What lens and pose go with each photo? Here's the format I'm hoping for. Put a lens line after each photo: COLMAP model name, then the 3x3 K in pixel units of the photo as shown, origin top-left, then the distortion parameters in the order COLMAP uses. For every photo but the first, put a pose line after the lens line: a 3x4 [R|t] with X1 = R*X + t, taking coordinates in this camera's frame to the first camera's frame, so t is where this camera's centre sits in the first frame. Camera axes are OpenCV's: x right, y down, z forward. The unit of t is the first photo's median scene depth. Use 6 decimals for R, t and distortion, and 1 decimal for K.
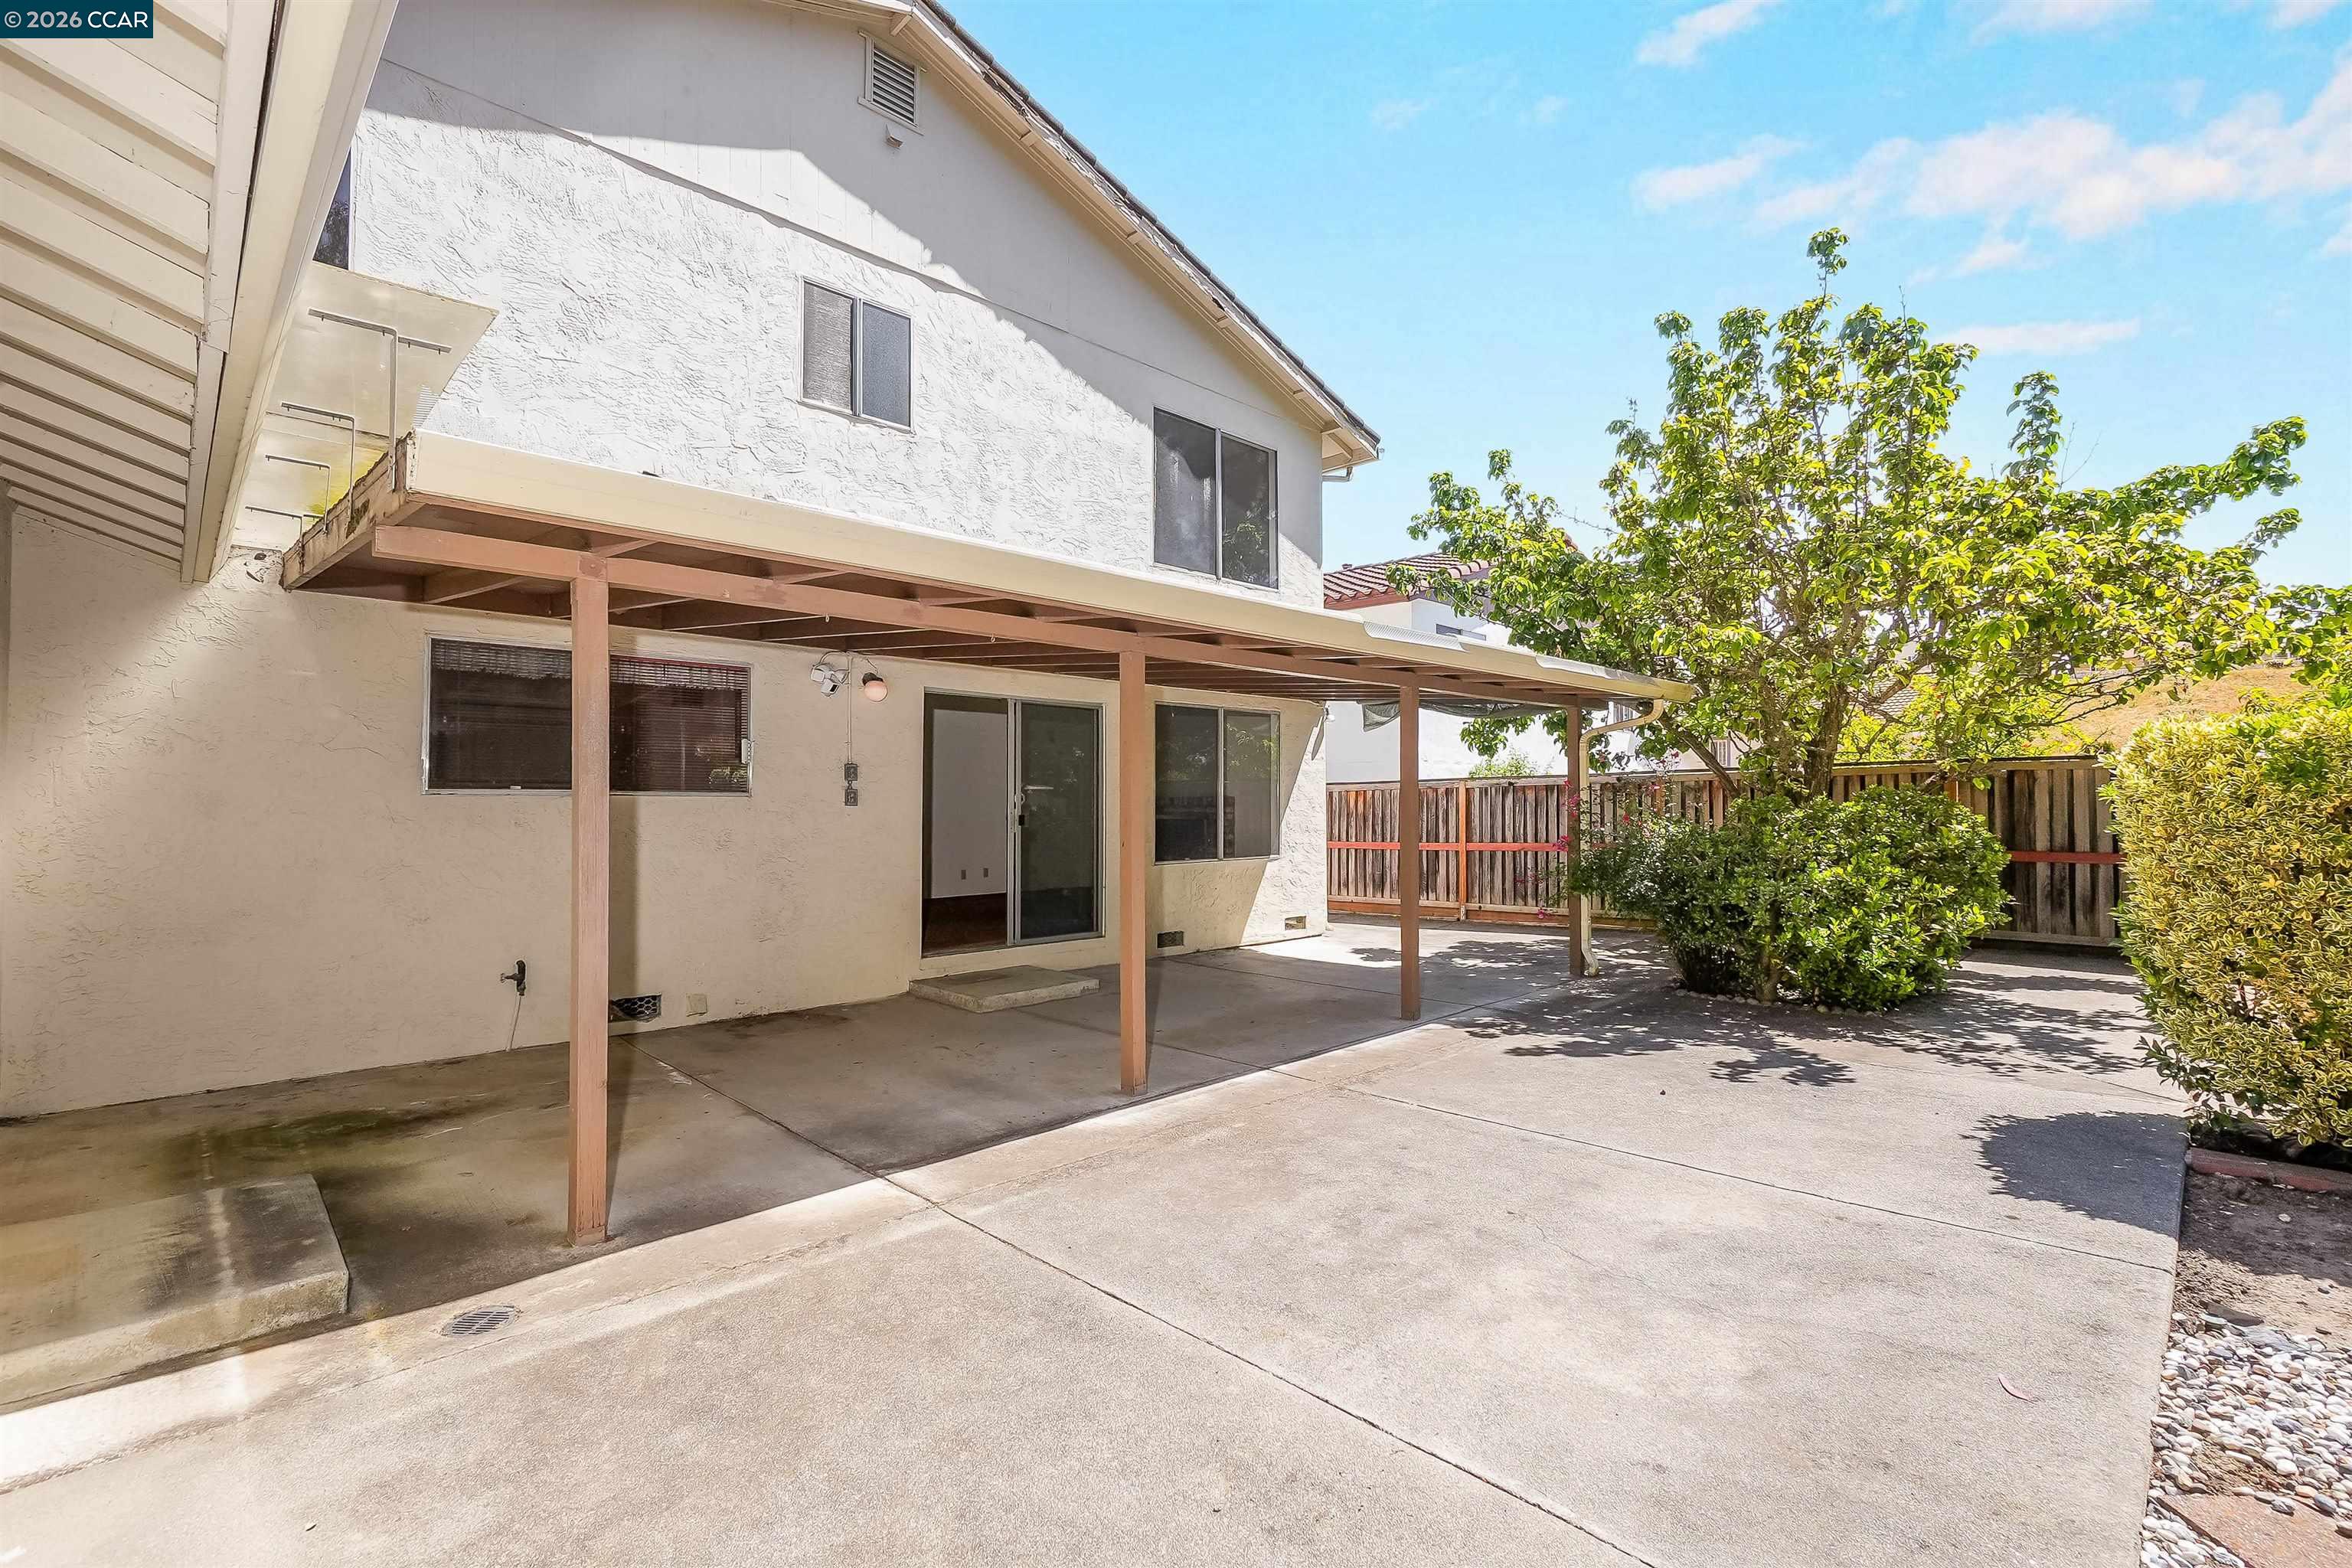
lens RADIAL K [[1043.0, 0, 1176.0], [0, 1043.0, 784.0], [0, 0, 1]] dist [-0.017091, 0.006192]
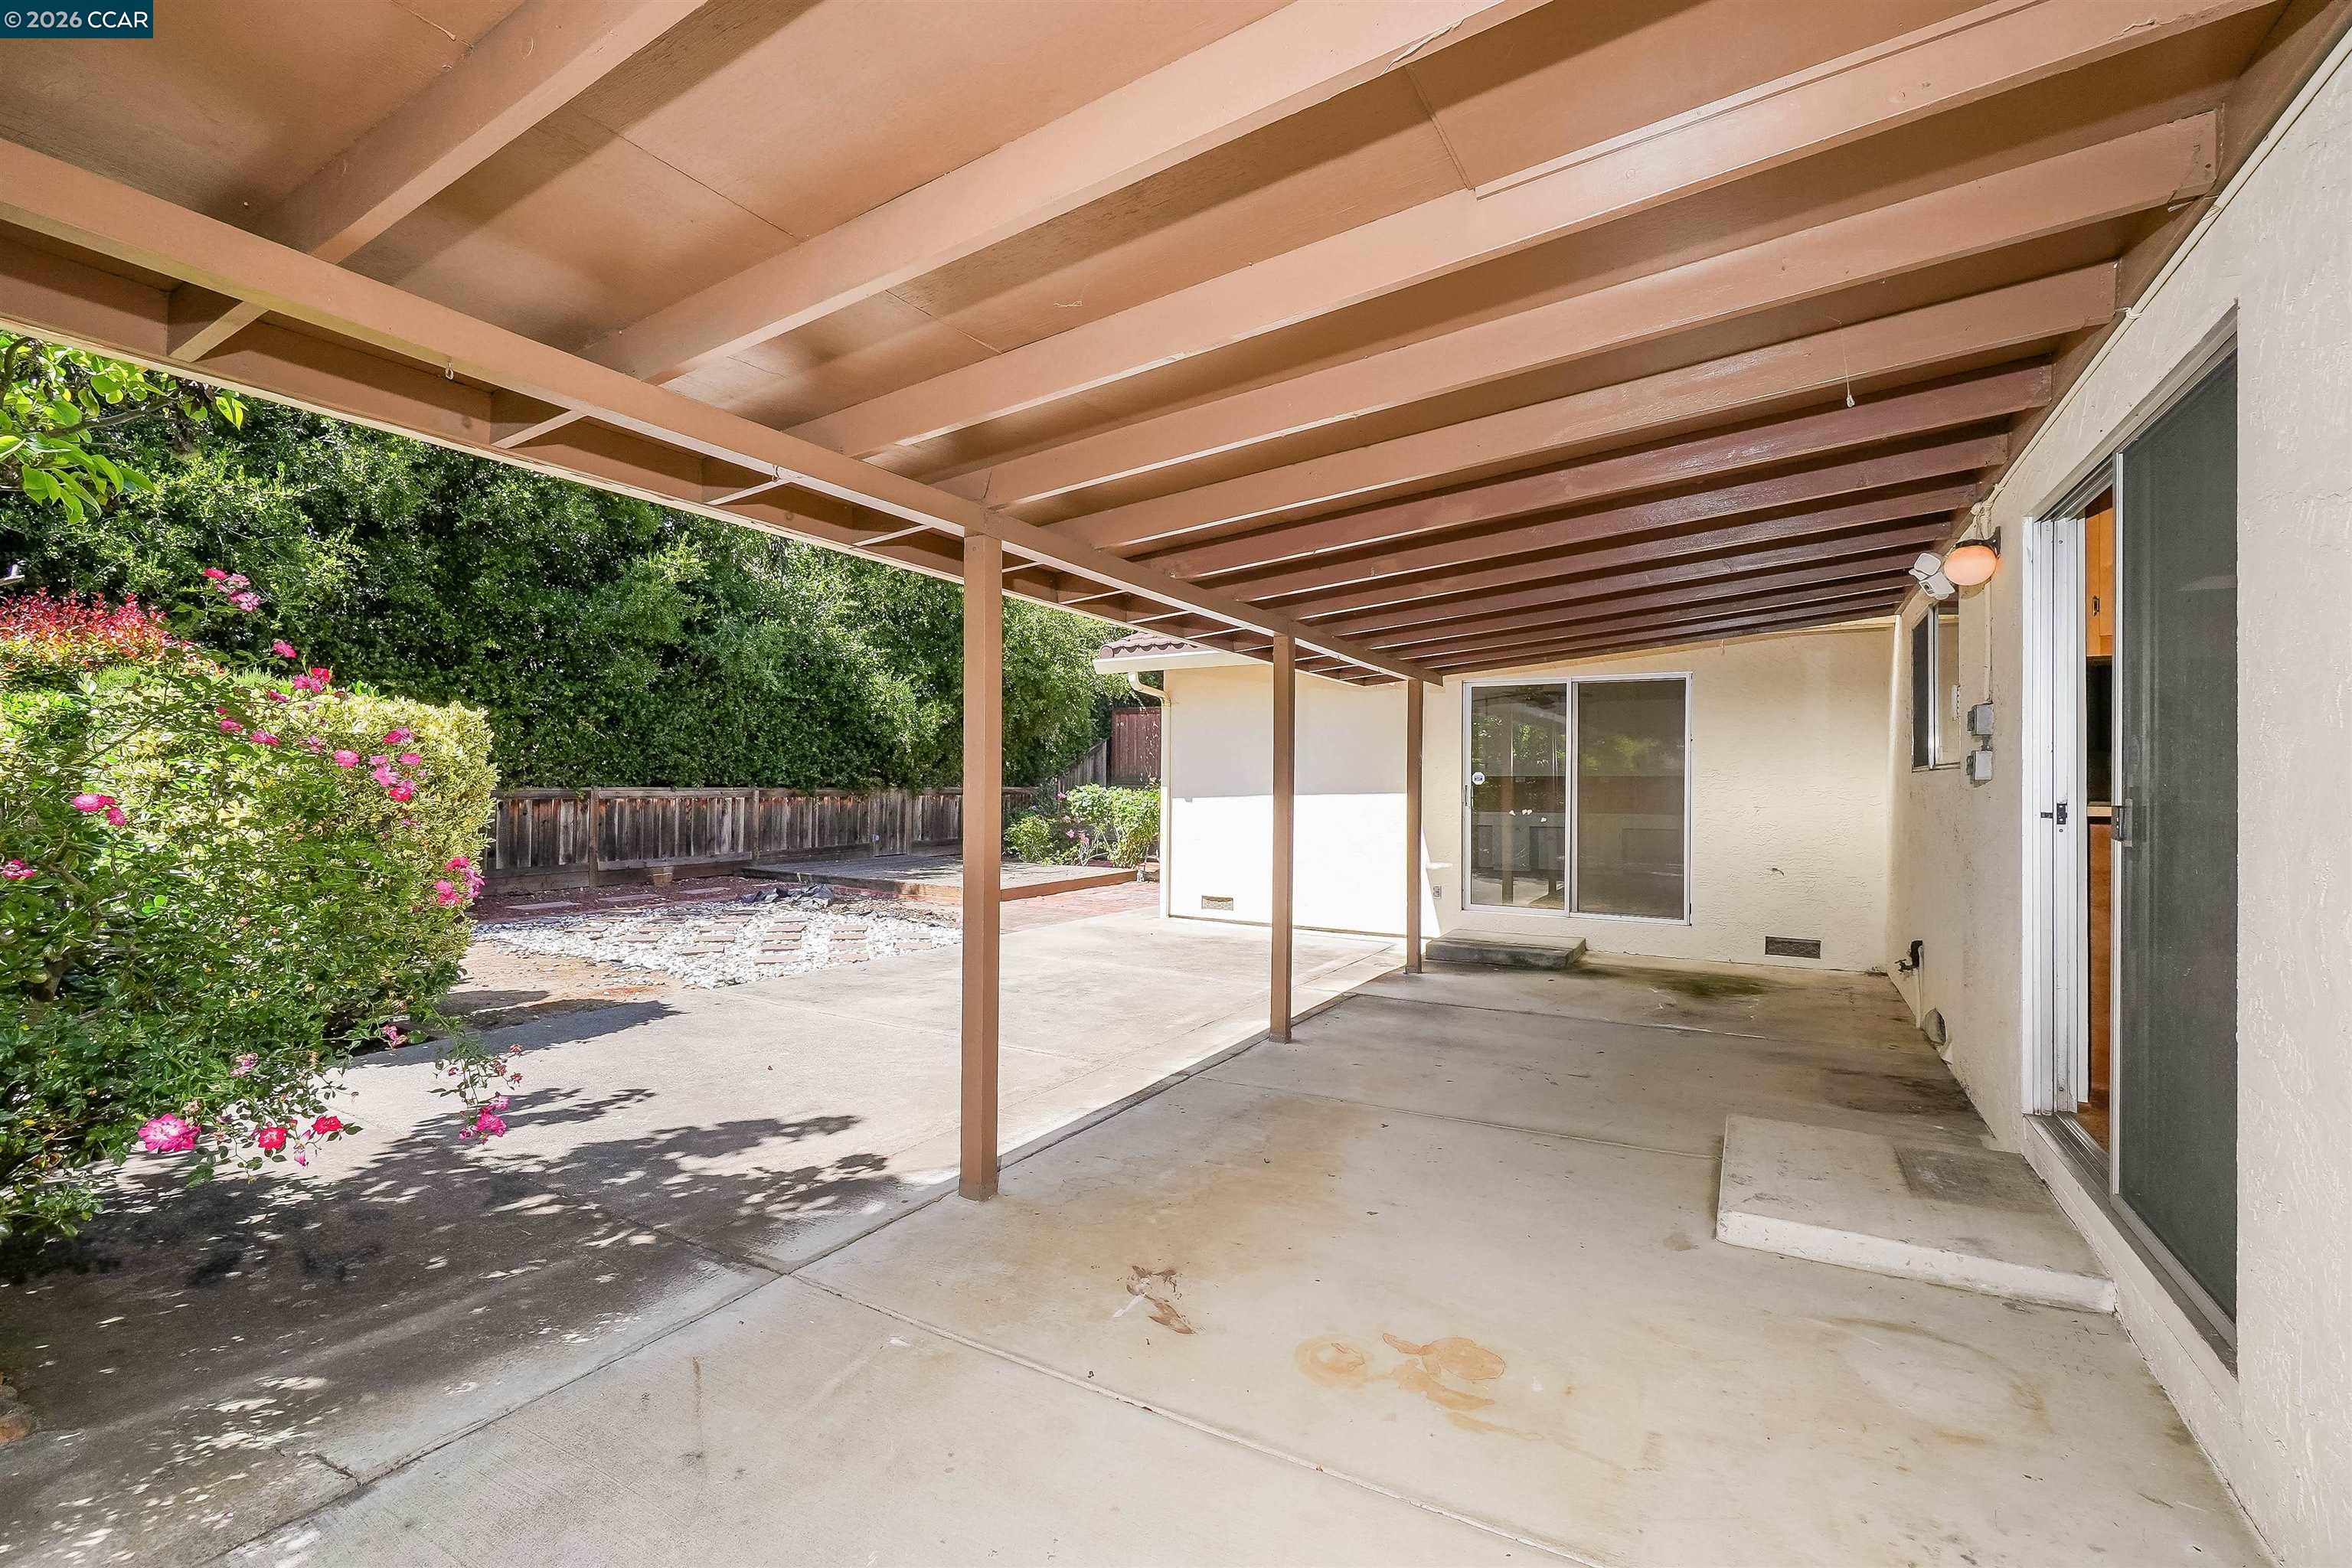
lens RADIAL K [[1025.8, 0, 1172.1], [0, 1025.8, 776.6], [0, 0, 1]] dist [-0.009993, 0.004967]
pose [[-0.964620, -0.010857, -0.263421, 0.242585], [-0.003720, 0.999613, -0.027579, 0.034145], [0.263619, -0.025623, -0.964287, 1.375539]]
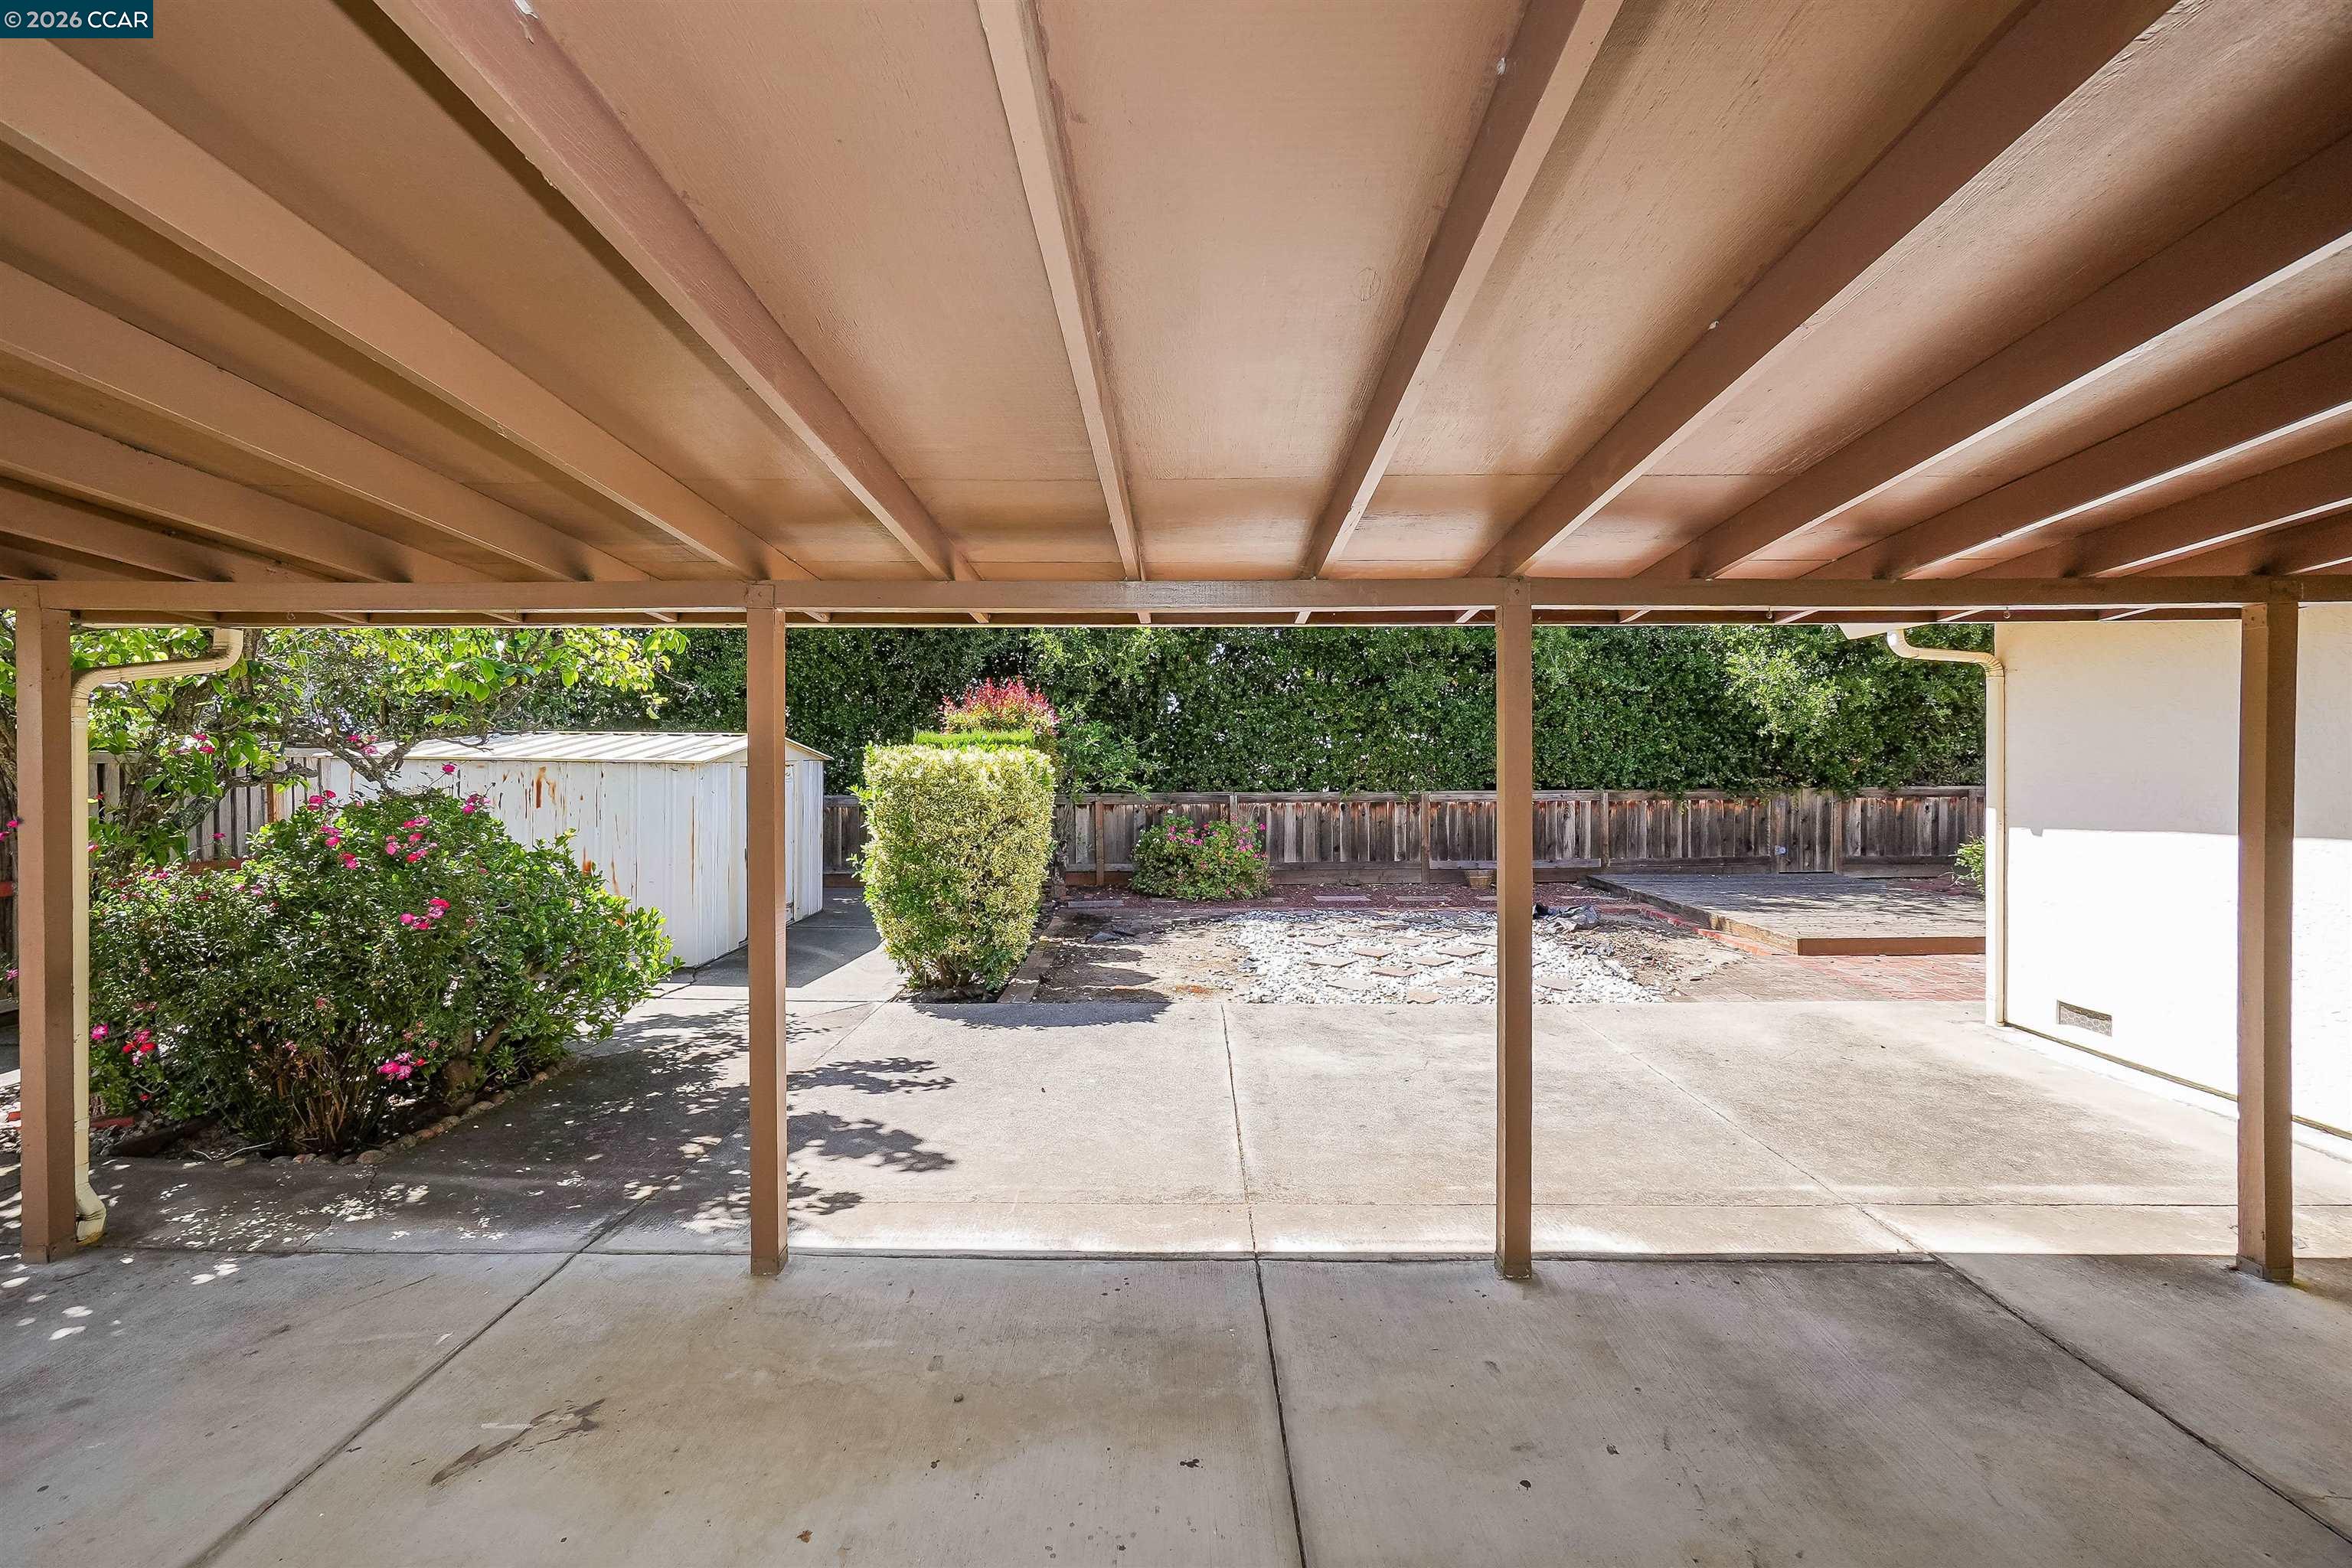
lens RADIAL K [[1030.2, 0, 1180.2], [0, 1030.2, 769.4], [0, 0, 1]] dist [-0.006246, 0.000746]
pose [[-0.704761, -0.002448, 0.709440, -0.242890], [-0.008845, 0.999947, -0.005336, -0.013344], [-0.709389, -0.010035, -0.704745, 1.104659]]
